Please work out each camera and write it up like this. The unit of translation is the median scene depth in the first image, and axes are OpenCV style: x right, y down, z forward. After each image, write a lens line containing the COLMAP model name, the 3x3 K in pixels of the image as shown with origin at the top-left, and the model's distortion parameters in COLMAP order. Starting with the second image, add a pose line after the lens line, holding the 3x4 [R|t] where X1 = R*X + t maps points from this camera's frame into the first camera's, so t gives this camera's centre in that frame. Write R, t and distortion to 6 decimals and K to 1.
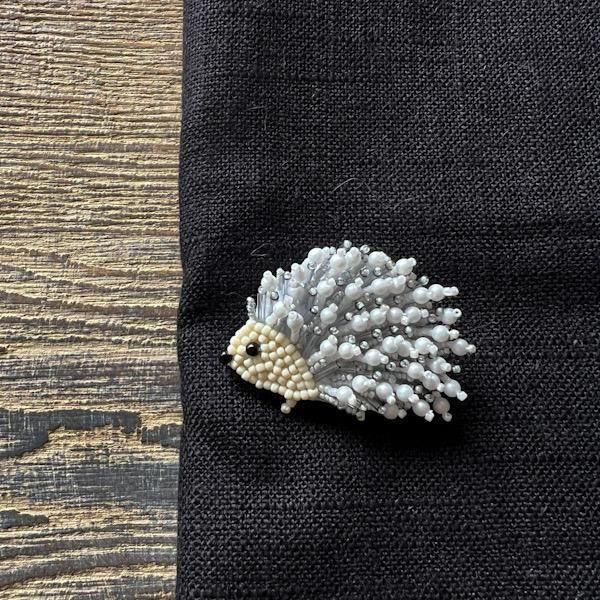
lens RADIAL K [[605.5, 0, 236.4], [0, 605.5, 262.8], [0, 0, 1]] dist [-0.010356, 0.000000]
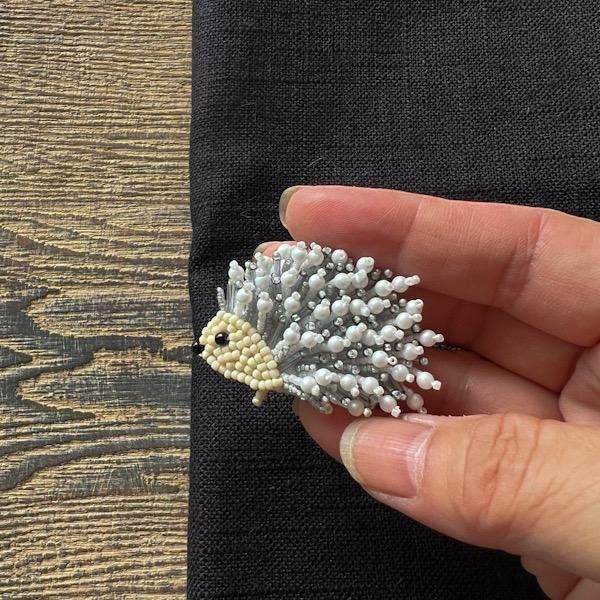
lens RADIAL K [[605.5, 0, 241.4], [0, 605.5, 256.9], [0, 0, 1]] dist [-0.010356, 0.000000]
pose [[0.999909, -0.006410, -0.011891, 0.030887], [0.006686, 0.999706, 0.023320, 0.041286], [0.011738, -0.023398, 0.999657, -0.309593]]
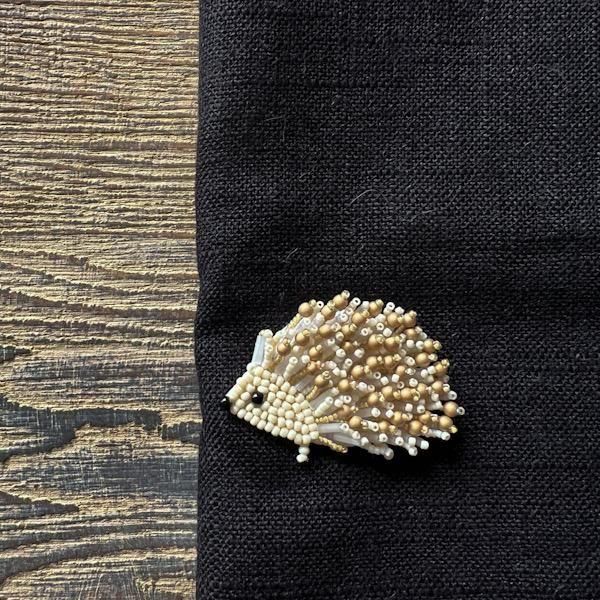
lens RADIAL K [[605.5, 0, 238.9], [0, 605.5, 251.3], [0, 0, 1]] dist [-0.010356, 0.000000]
pose [[0.999965, 0.007967, -0.002471, -0.020729], [-0.007446, 0.986076, 0.166128, -0.202003], [0.003760, -0.166104, 0.986101, 0.001971]]
